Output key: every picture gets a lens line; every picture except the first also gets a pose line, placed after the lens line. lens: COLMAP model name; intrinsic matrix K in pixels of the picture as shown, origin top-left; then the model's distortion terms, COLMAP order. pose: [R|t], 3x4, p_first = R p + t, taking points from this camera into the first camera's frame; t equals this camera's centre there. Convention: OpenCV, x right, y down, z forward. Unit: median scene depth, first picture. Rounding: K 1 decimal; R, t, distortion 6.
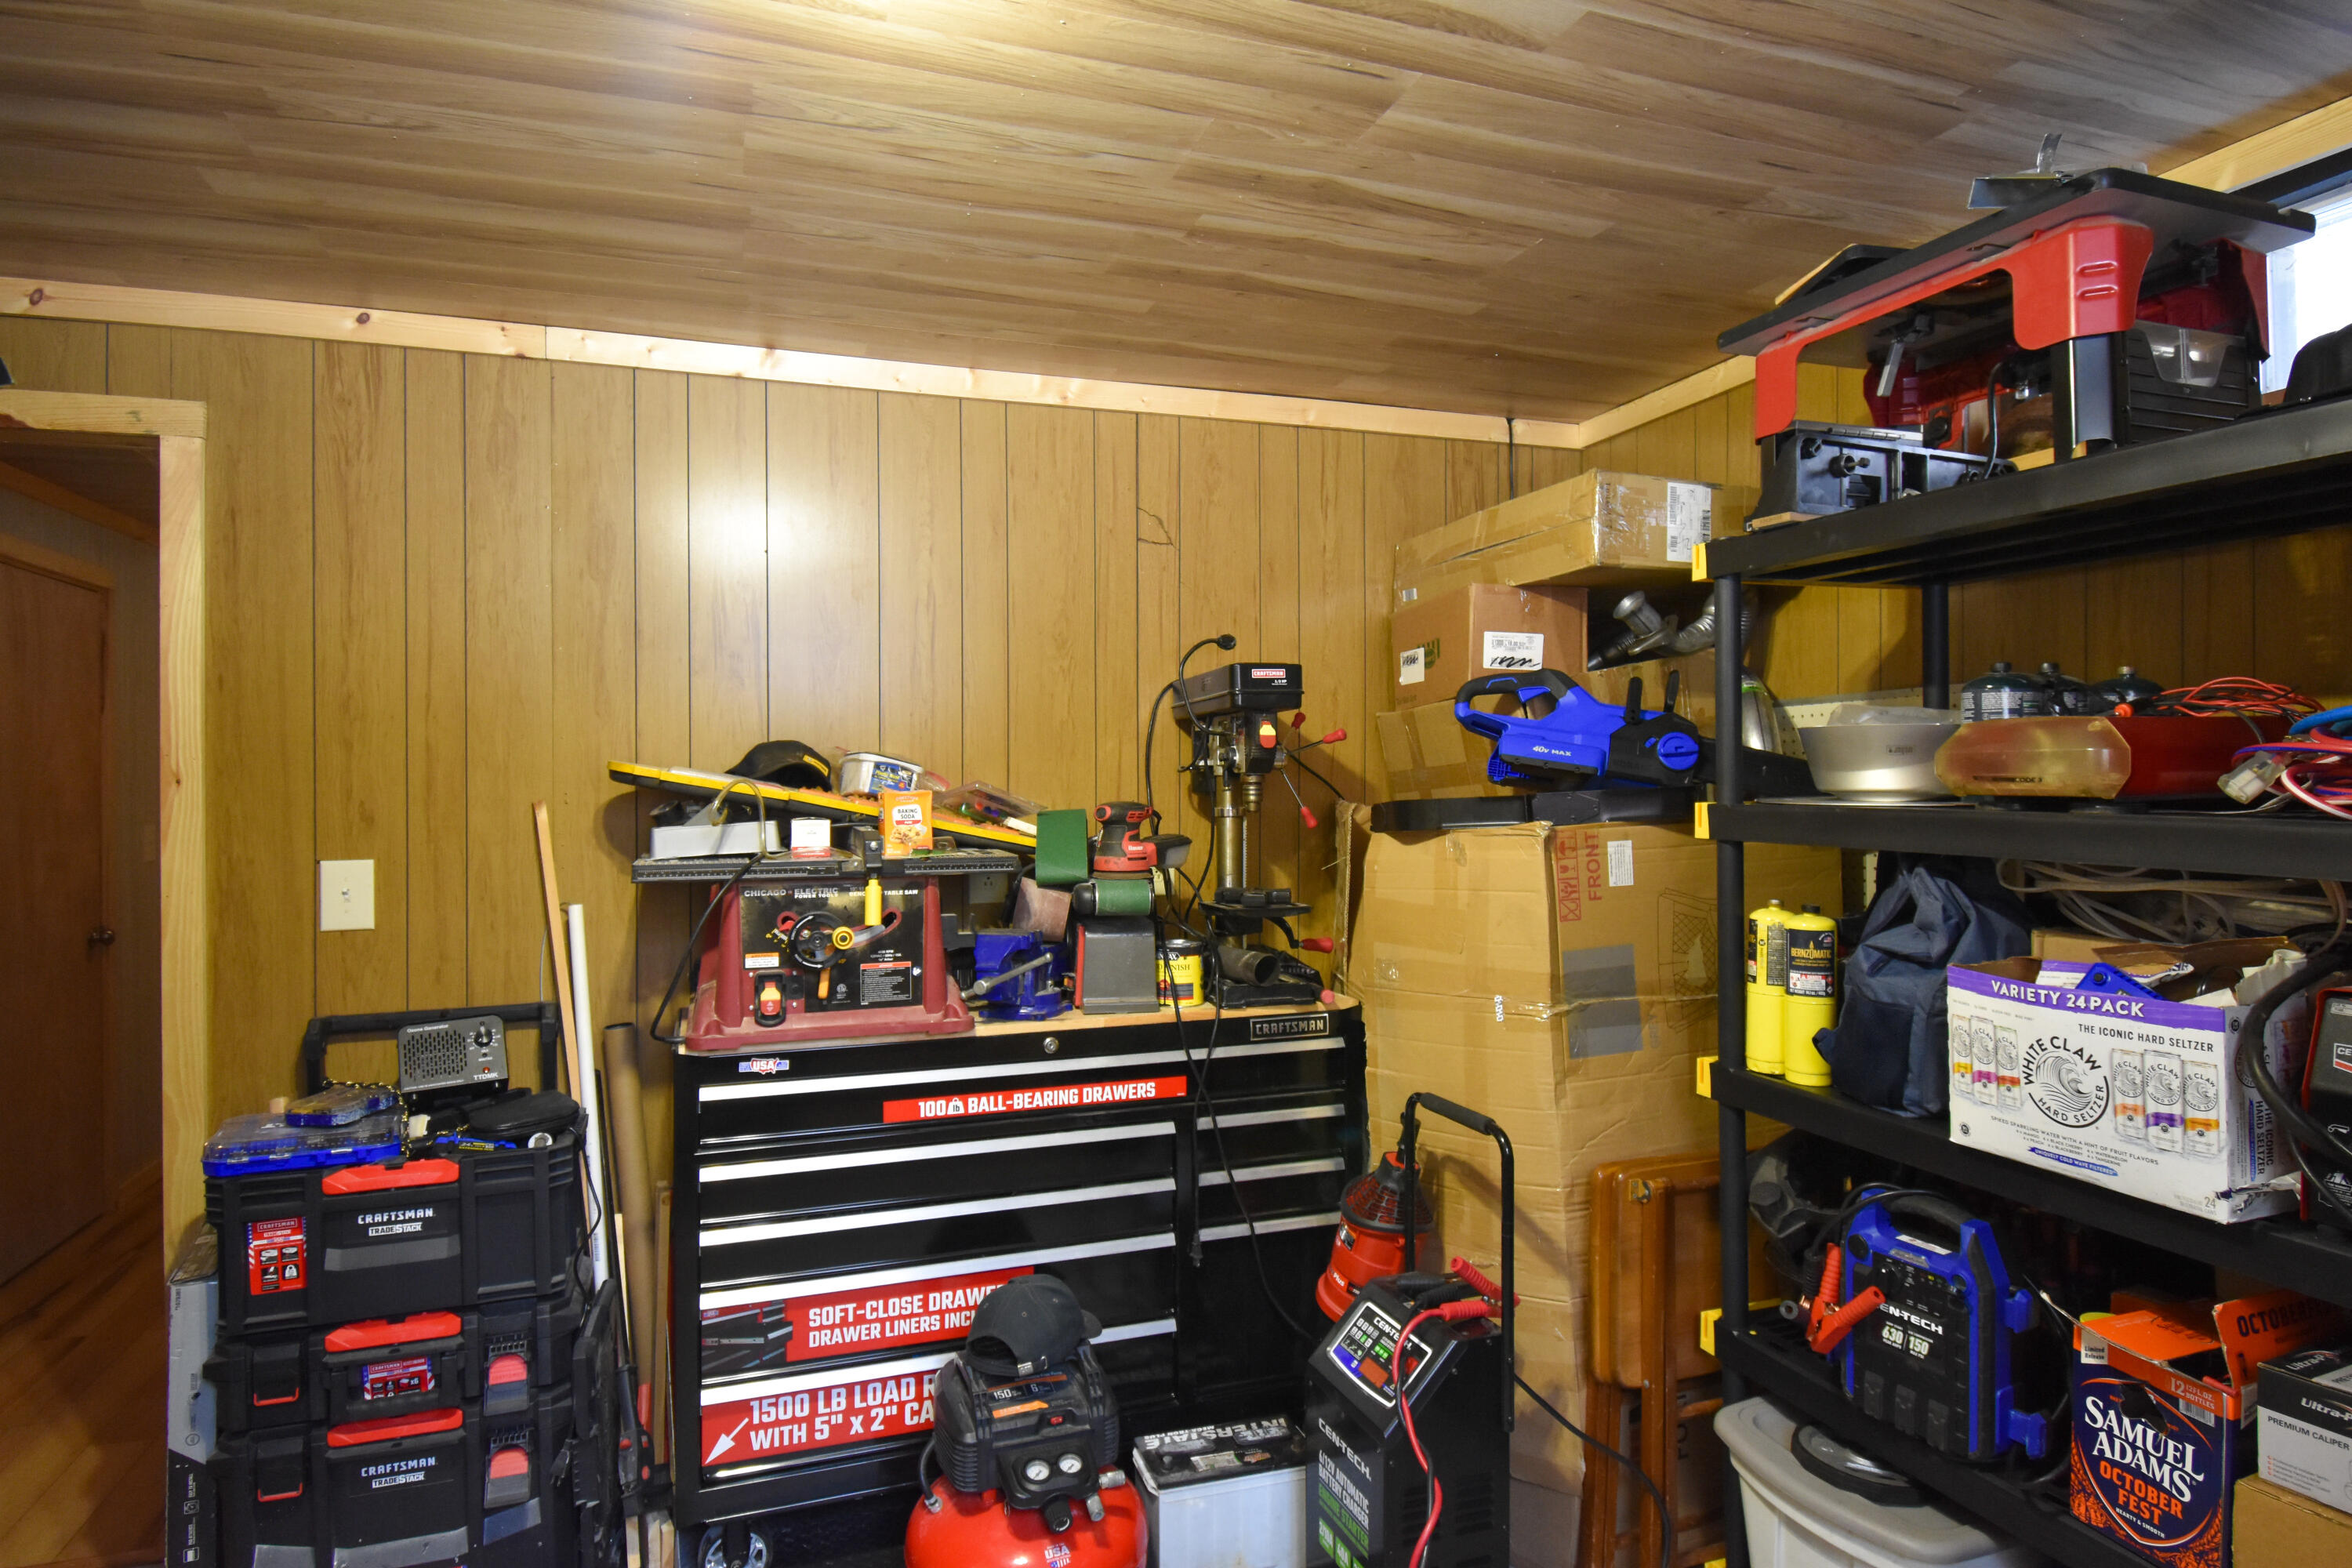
lens RADIAL K [[1259.5, 0, 1175.5], [0, 1259.5, 780.6], [0, 0, 1]] dist [0.025360, -0.031367]
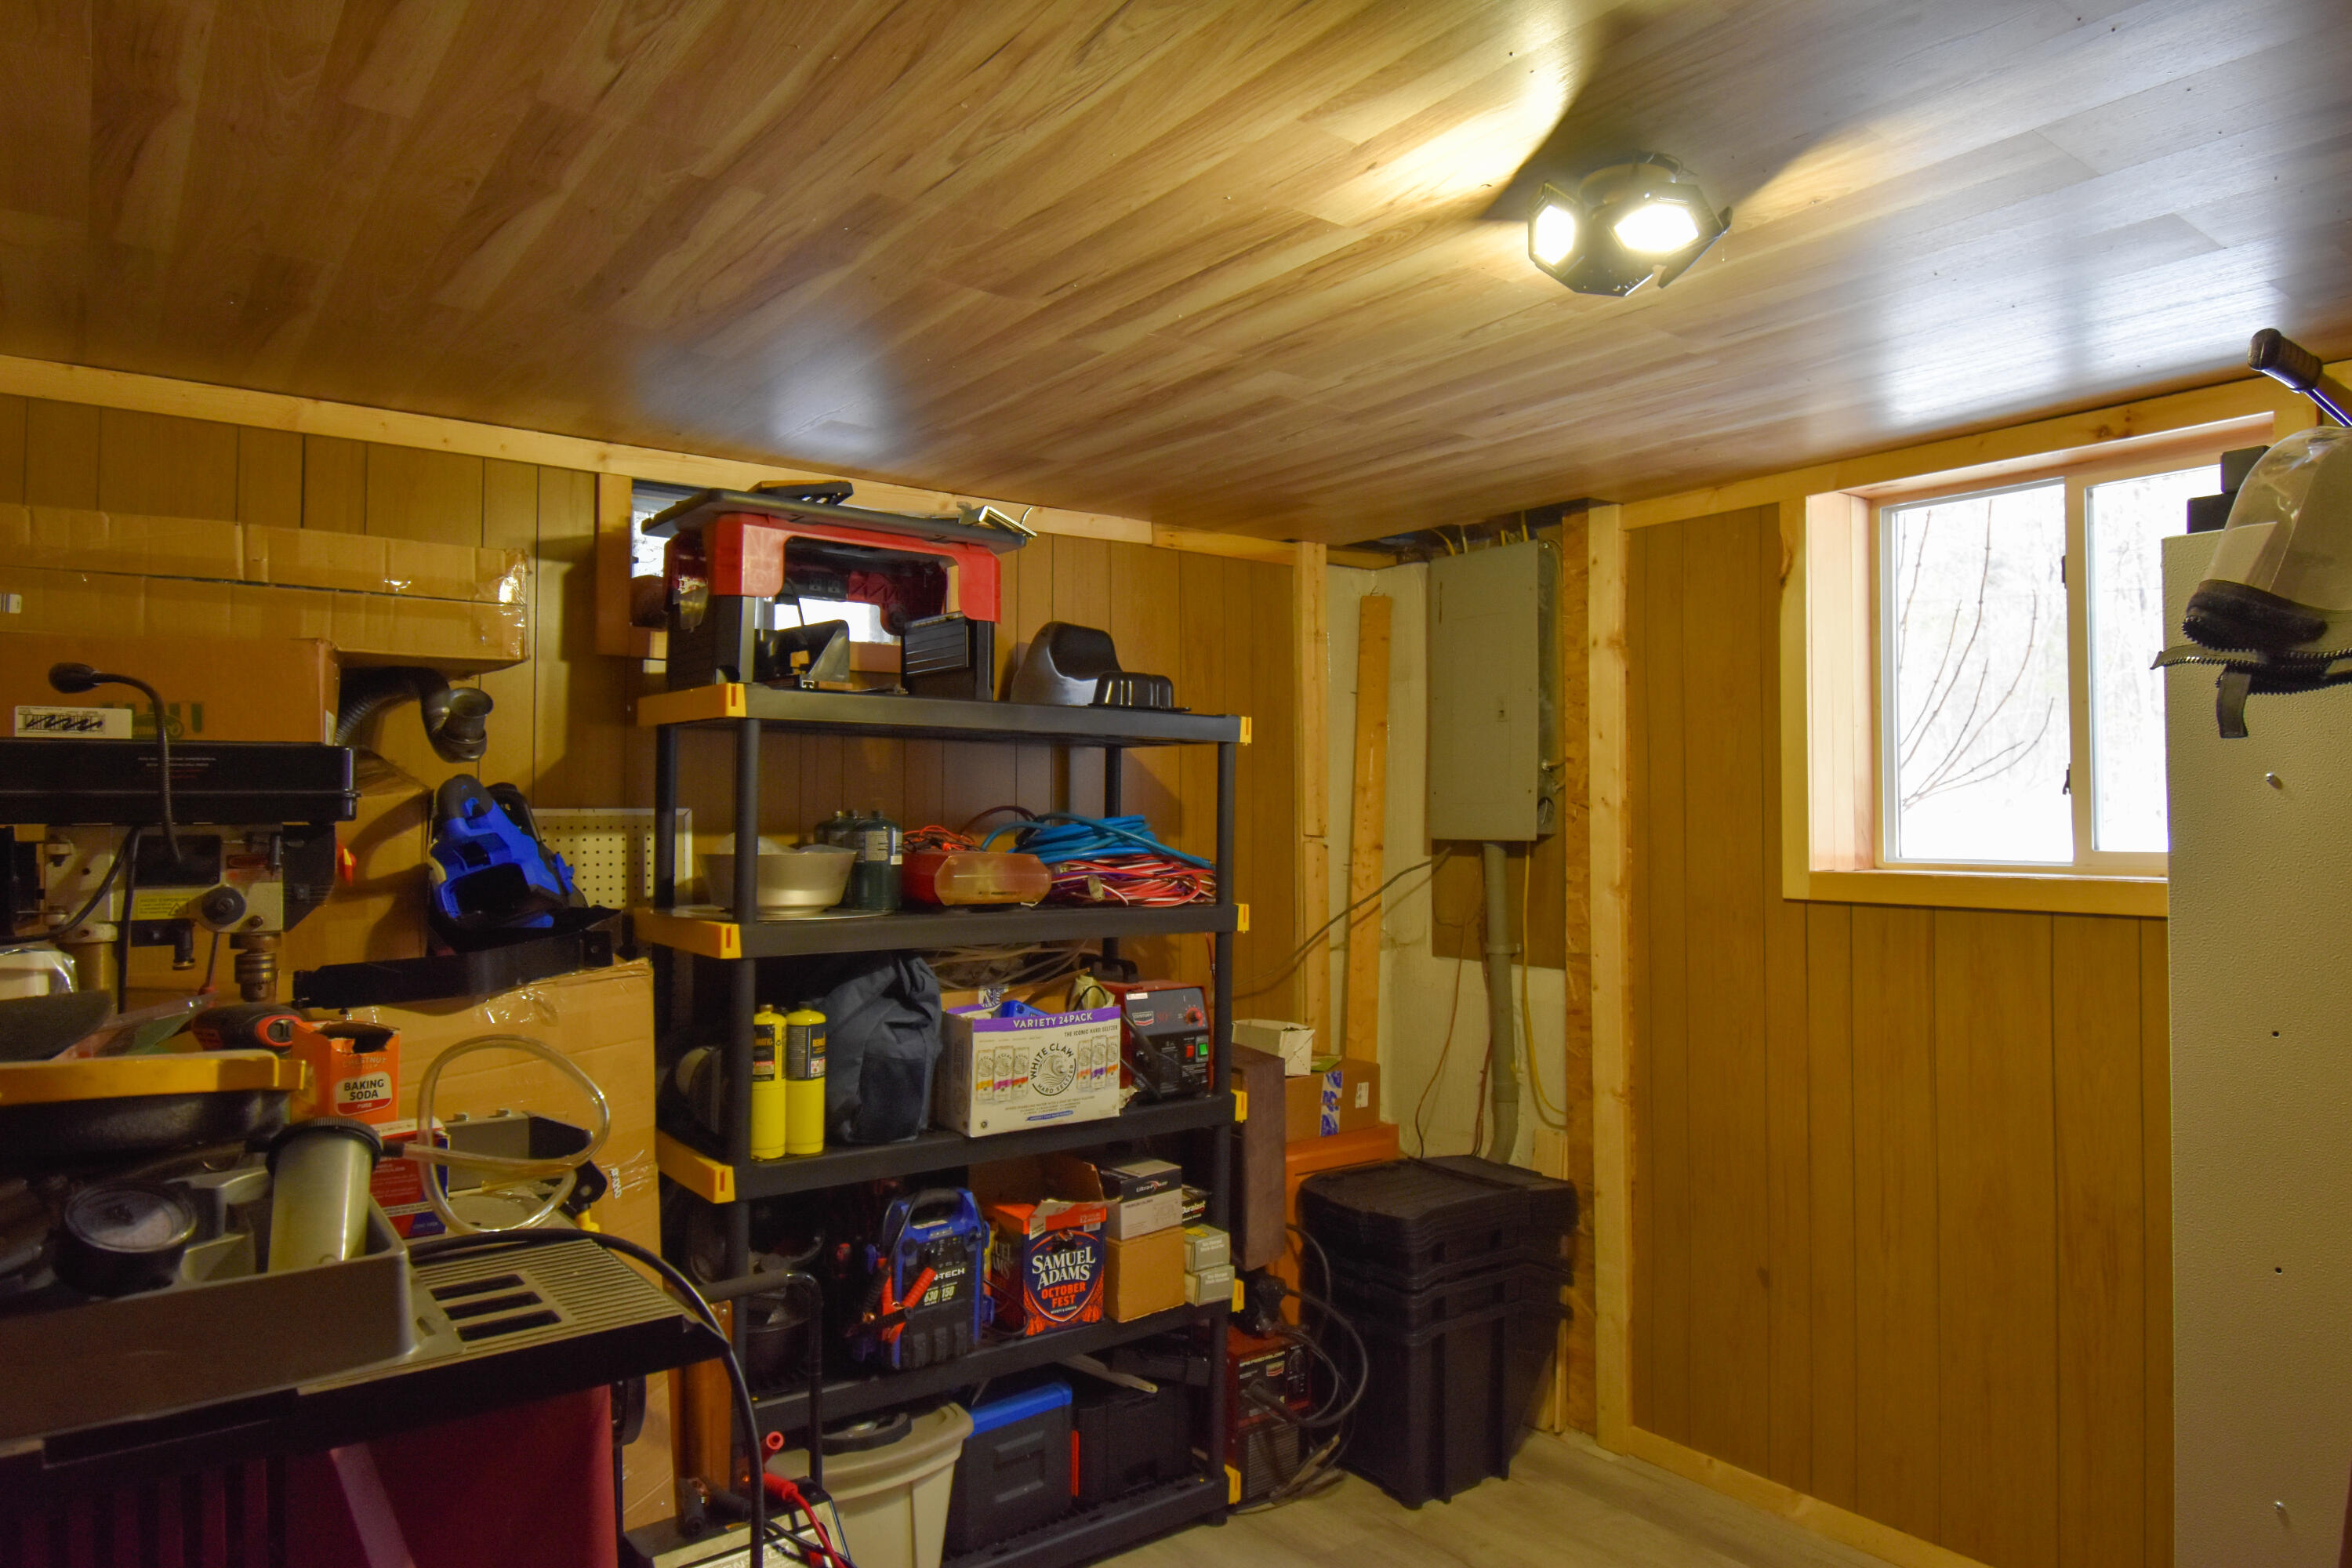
lens RADIAL K [[1422.0, 0, 1191.7], [0, 1422.0, 779.0], [0, 0, 1]] dist [0.023104, -0.033958]
pose [[-0.304342, 0.029260, 0.952113, -1.095236], [0.000795, 0.999536, -0.030463, -0.087445], [-0.952563, -0.008514, -0.304224, 1.288182]]
